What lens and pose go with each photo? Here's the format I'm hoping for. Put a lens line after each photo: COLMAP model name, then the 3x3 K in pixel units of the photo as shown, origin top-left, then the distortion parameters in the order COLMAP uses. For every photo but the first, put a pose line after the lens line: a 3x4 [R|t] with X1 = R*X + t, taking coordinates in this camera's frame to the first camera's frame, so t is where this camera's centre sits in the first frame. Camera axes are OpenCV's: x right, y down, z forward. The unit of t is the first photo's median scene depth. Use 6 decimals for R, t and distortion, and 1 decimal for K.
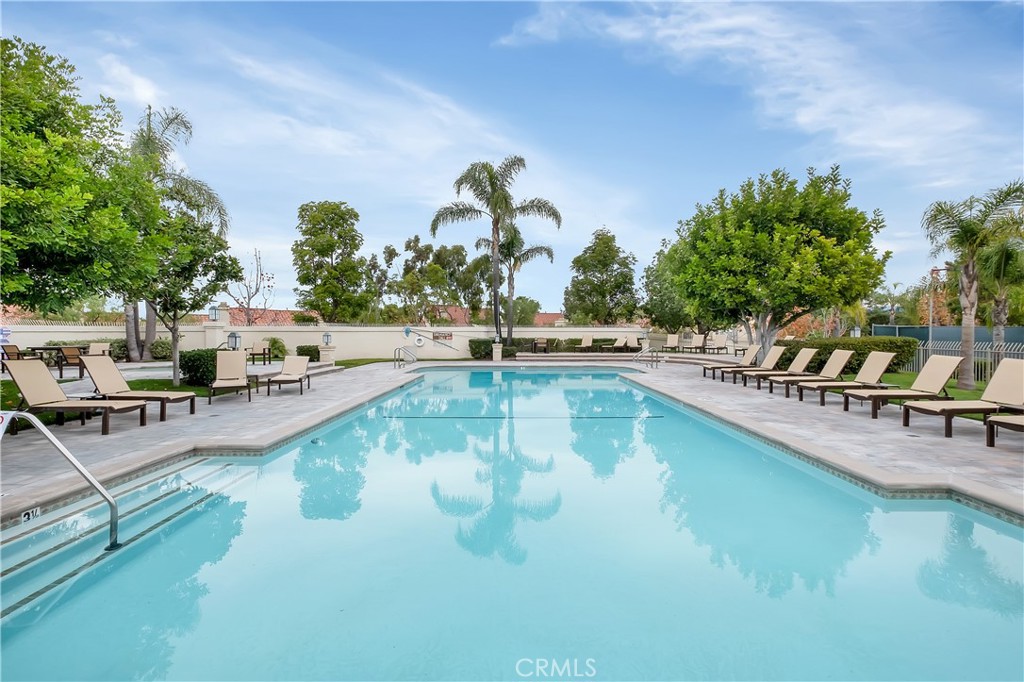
lens RADIAL K [[445.4, 0, 511.0], [0, 445.4, 334.3], [0, 0, 1]] dist [-0.001595, 0.000549]
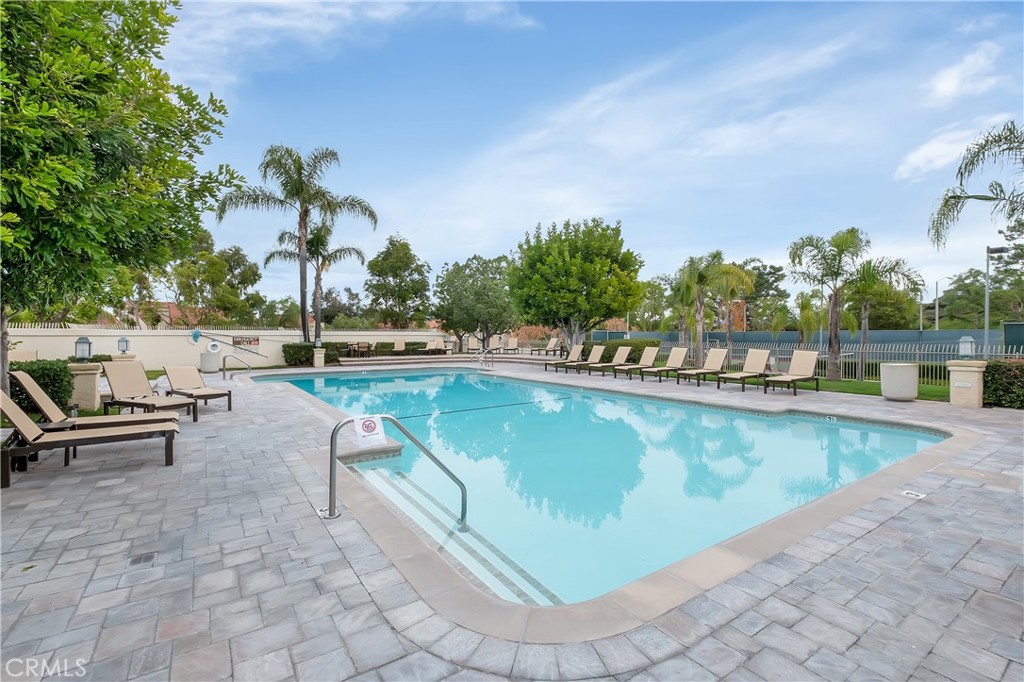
lens RADIAL K [[445.4, 0, 516.7], [0, 445.4, 340.7], [0, 0, 1]] dist [-0.001595, 0.000549]
pose [[0.824913, -0.008239, 0.565200, -0.377865], [0.005135, 0.999962, 0.007081, 0.000108], [-0.565237, -0.002939, 0.824923, -0.002558]]
